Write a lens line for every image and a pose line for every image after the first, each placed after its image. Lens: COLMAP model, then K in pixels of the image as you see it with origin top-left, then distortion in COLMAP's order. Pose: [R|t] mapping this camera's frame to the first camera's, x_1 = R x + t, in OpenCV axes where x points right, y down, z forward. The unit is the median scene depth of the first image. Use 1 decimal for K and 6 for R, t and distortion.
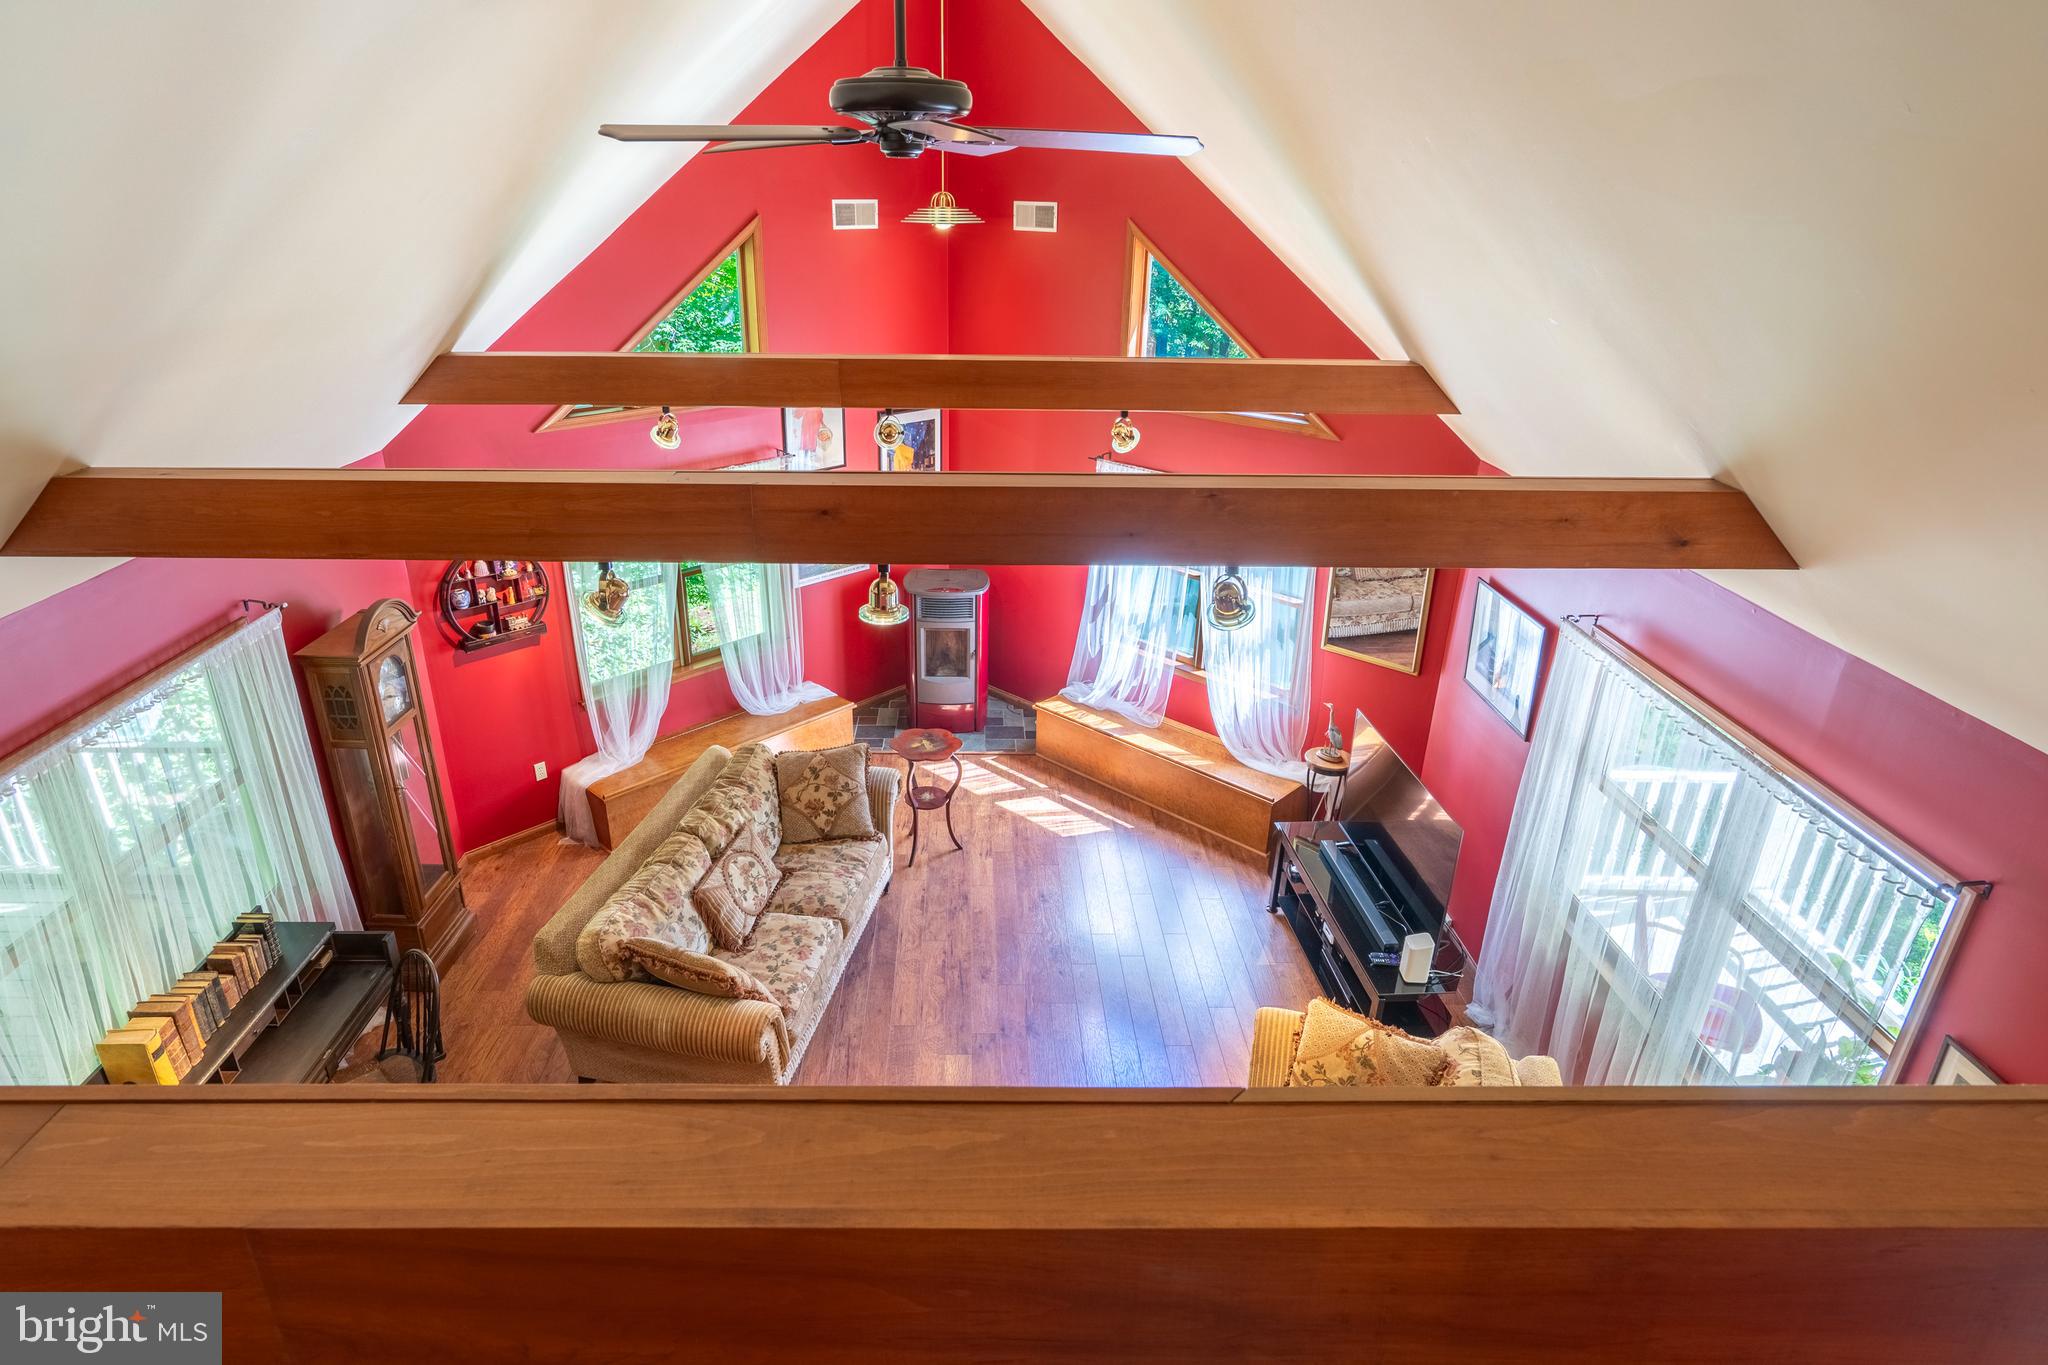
lens RADIAL K [[1119.0, 0, 990.1], [0, 1119.0, 665.0], [0, 0, 1]] dist [0.000292, 0.000096]
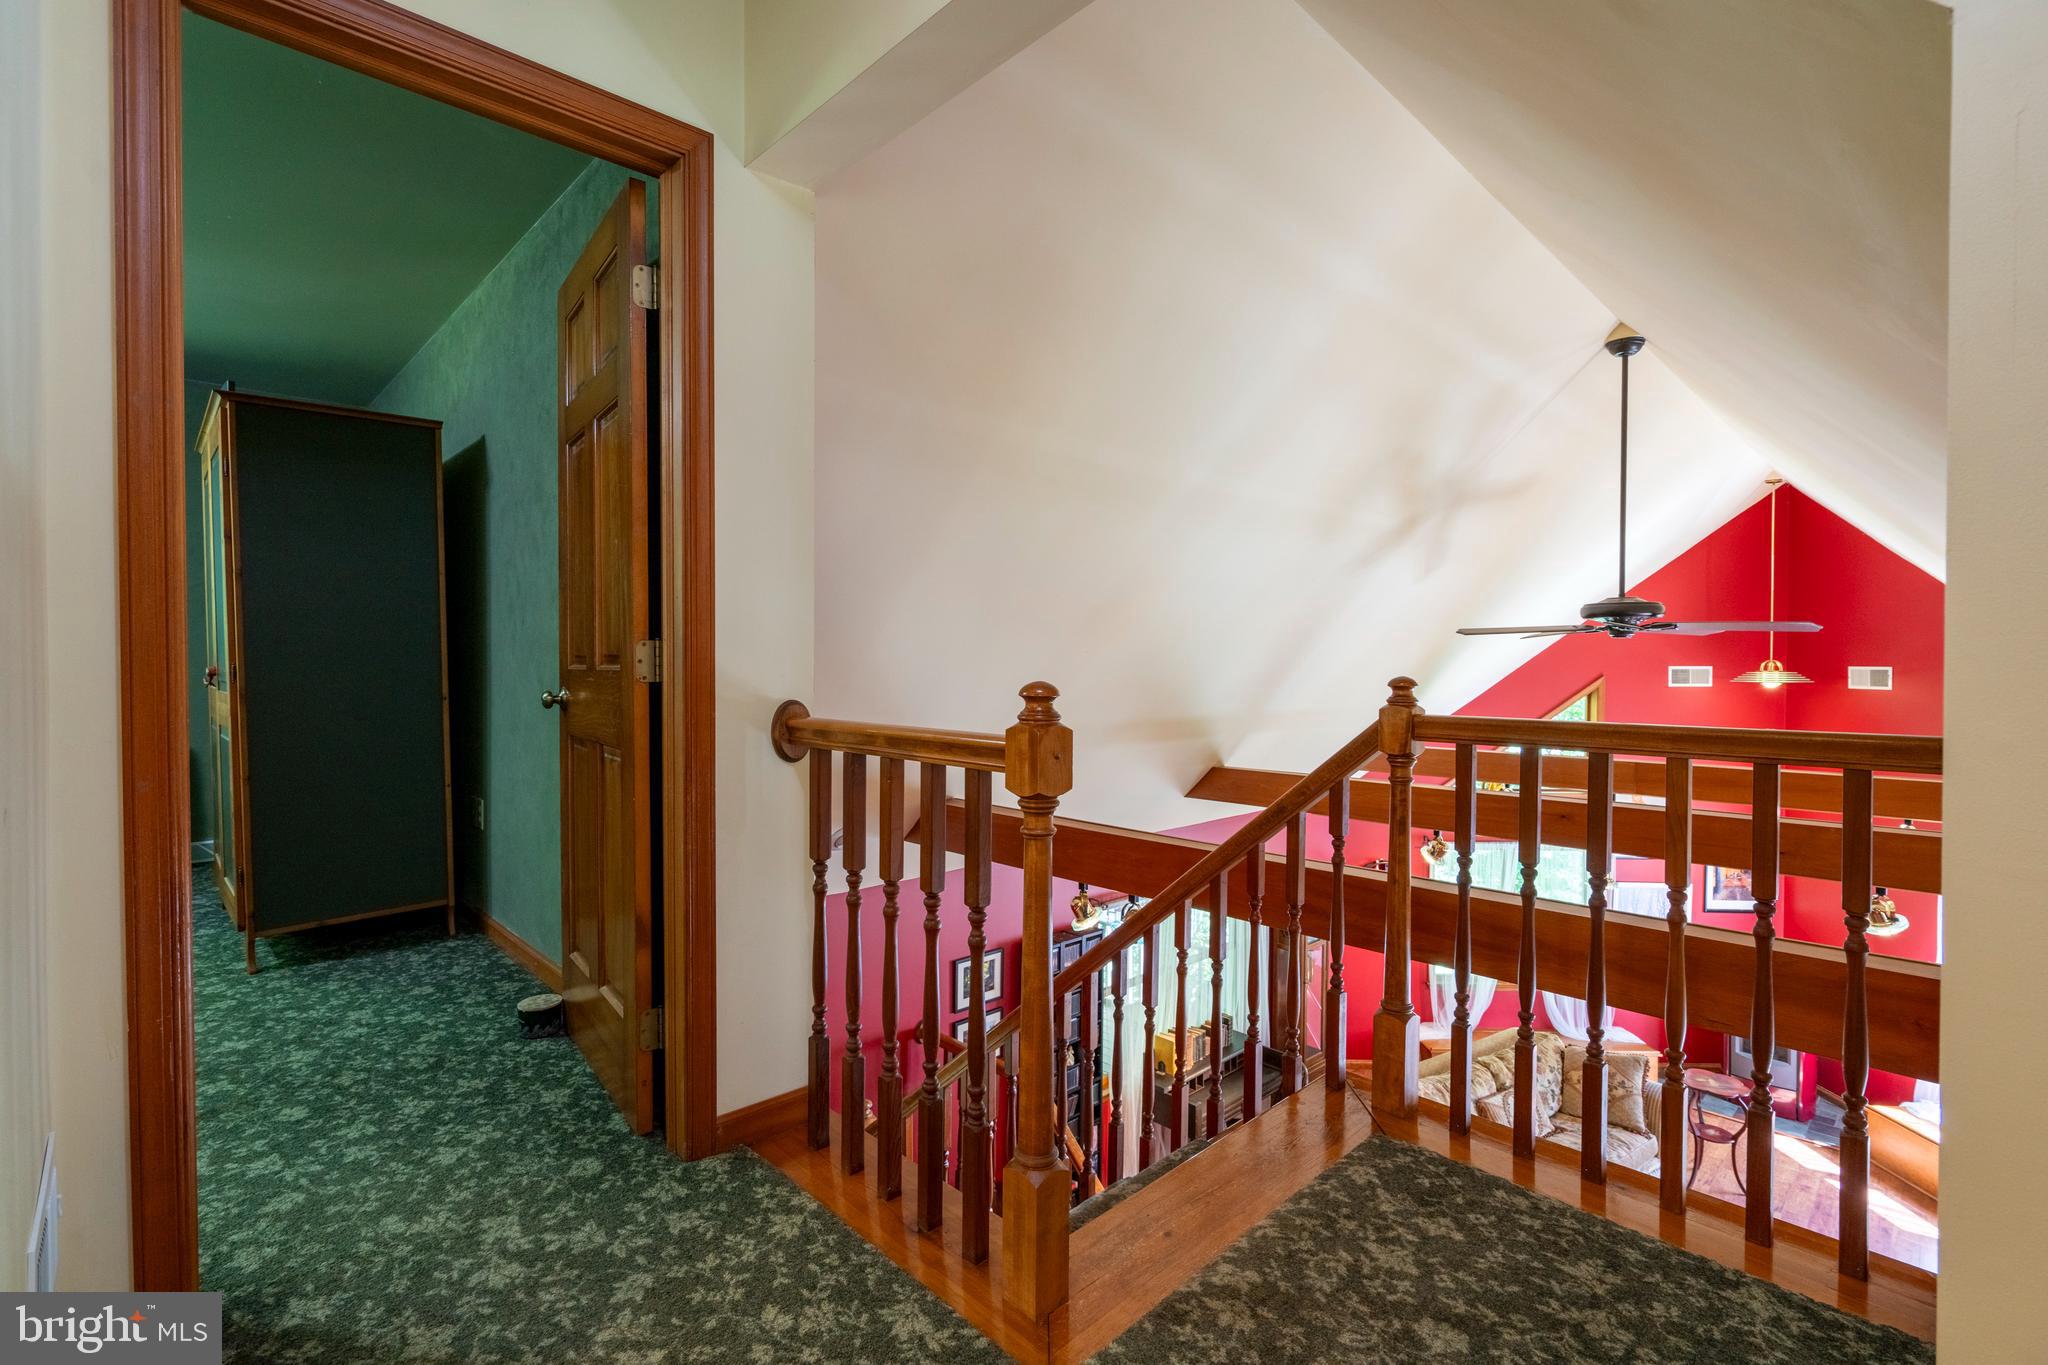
lens RADIAL K [[919.3, 0, 1001.4], [0, 919.3, 678.2], [0, 0, 1]] dist [-0.002989, 0.002410]
pose [[0.671144, 0.001319, -0.741326, 0.174863], [-0.284877, 0.923674, -0.256264, 0.151548], [0.684405, 0.383177, 0.620294, -0.324701]]
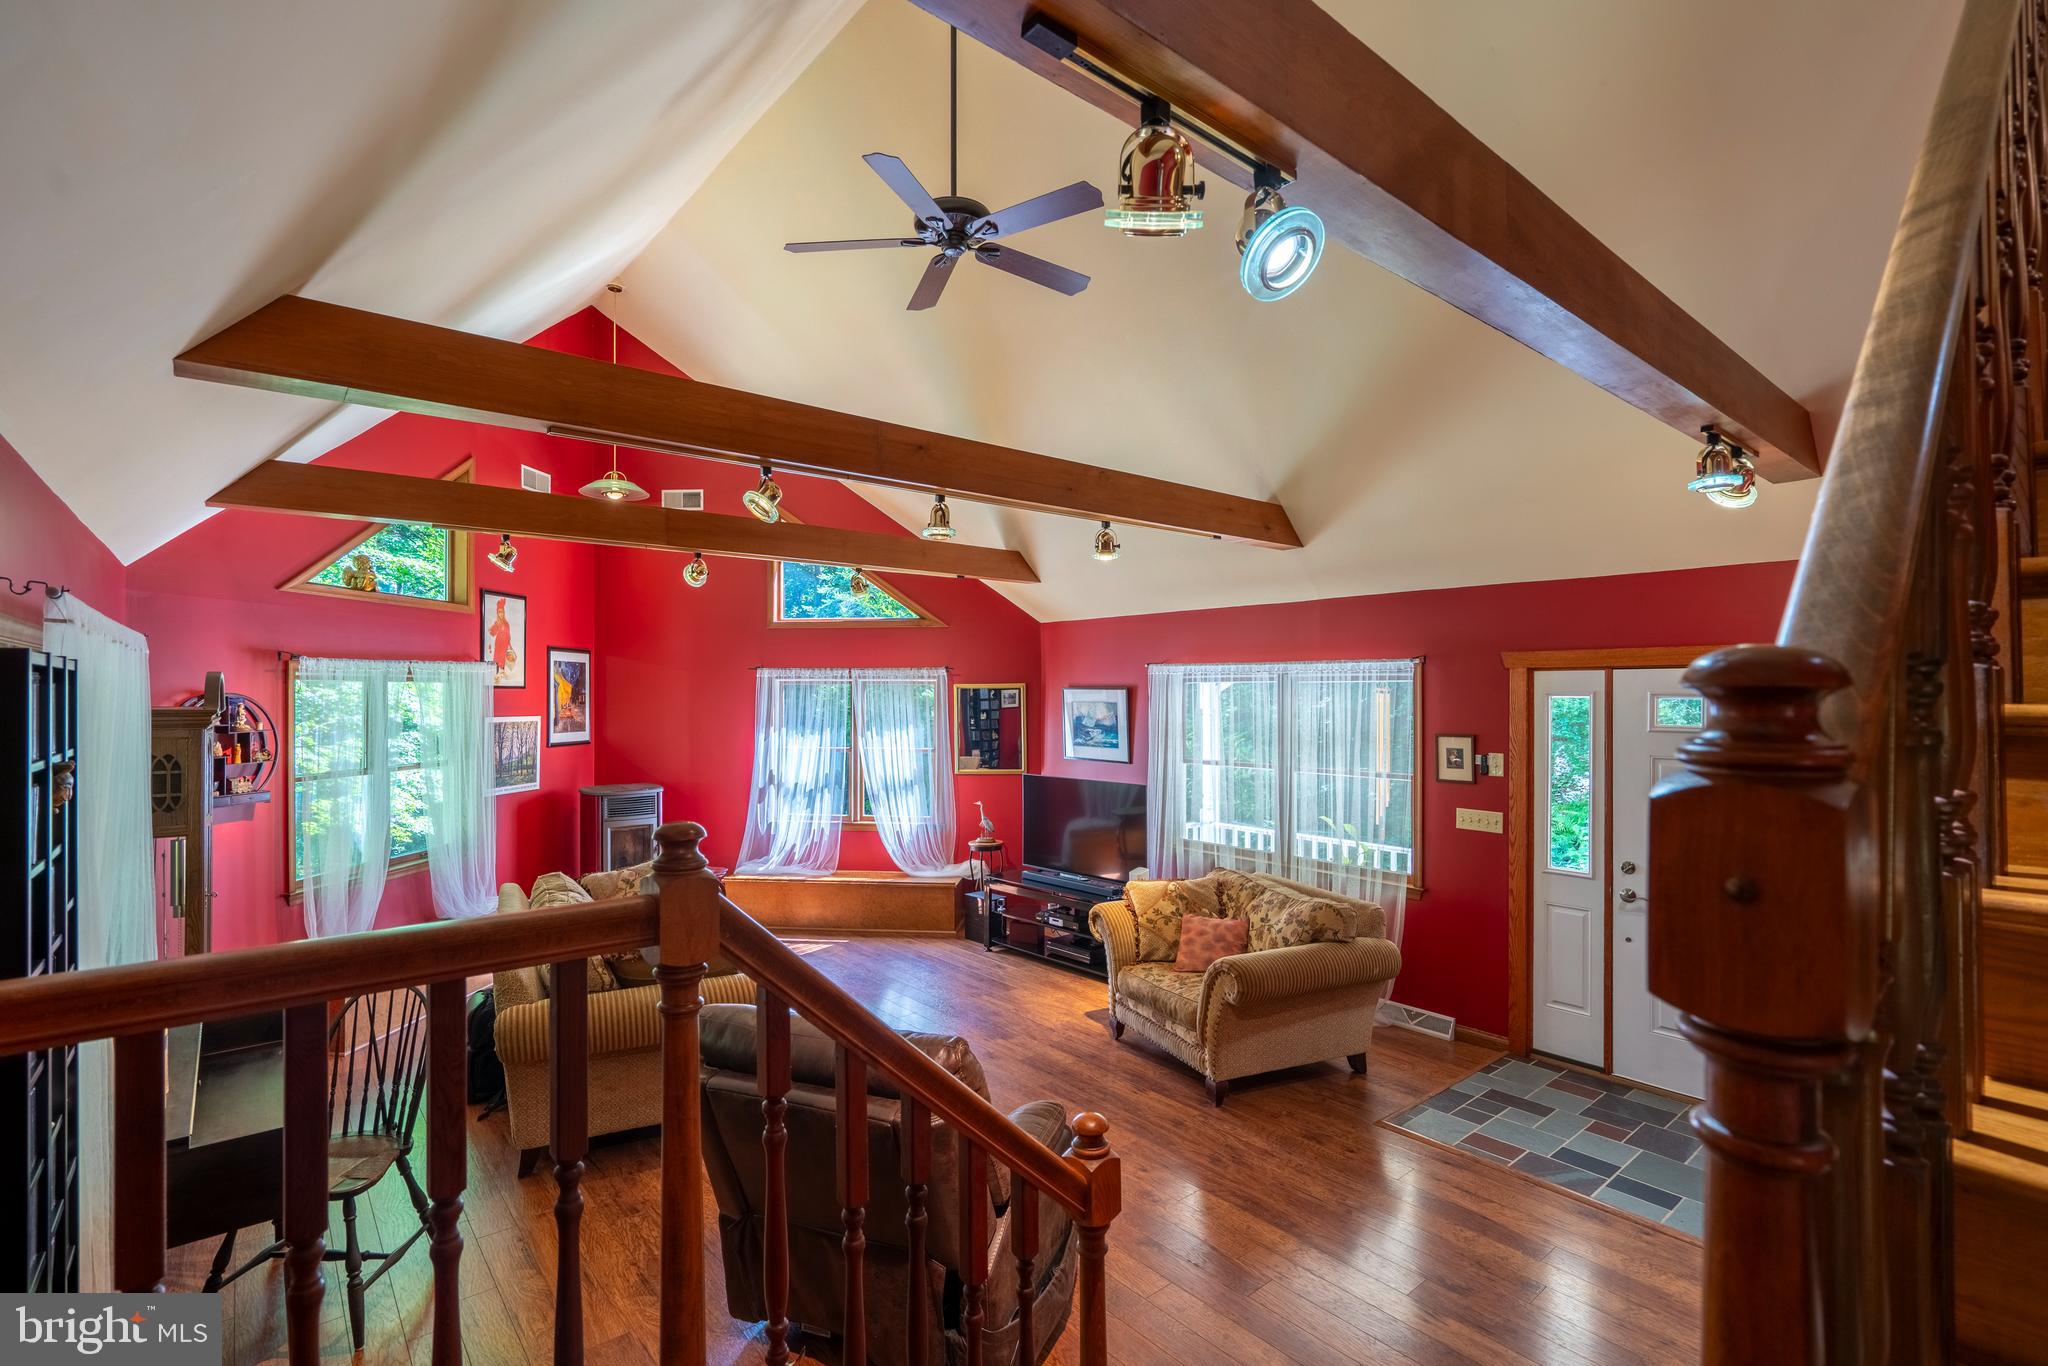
lens RADIAL K [[941.7, 0, 1004.5], [0, 941.7, 679.0], [0, 0, 1]] dist [0.000698, 0.000652]
pose [[0.782633, -0.010961, 0.622386, -0.431086], [0.262709, 0.912255, -0.314284, 0.294204], [-0.564331, 0.409476, 0.716841, 0.084321]]
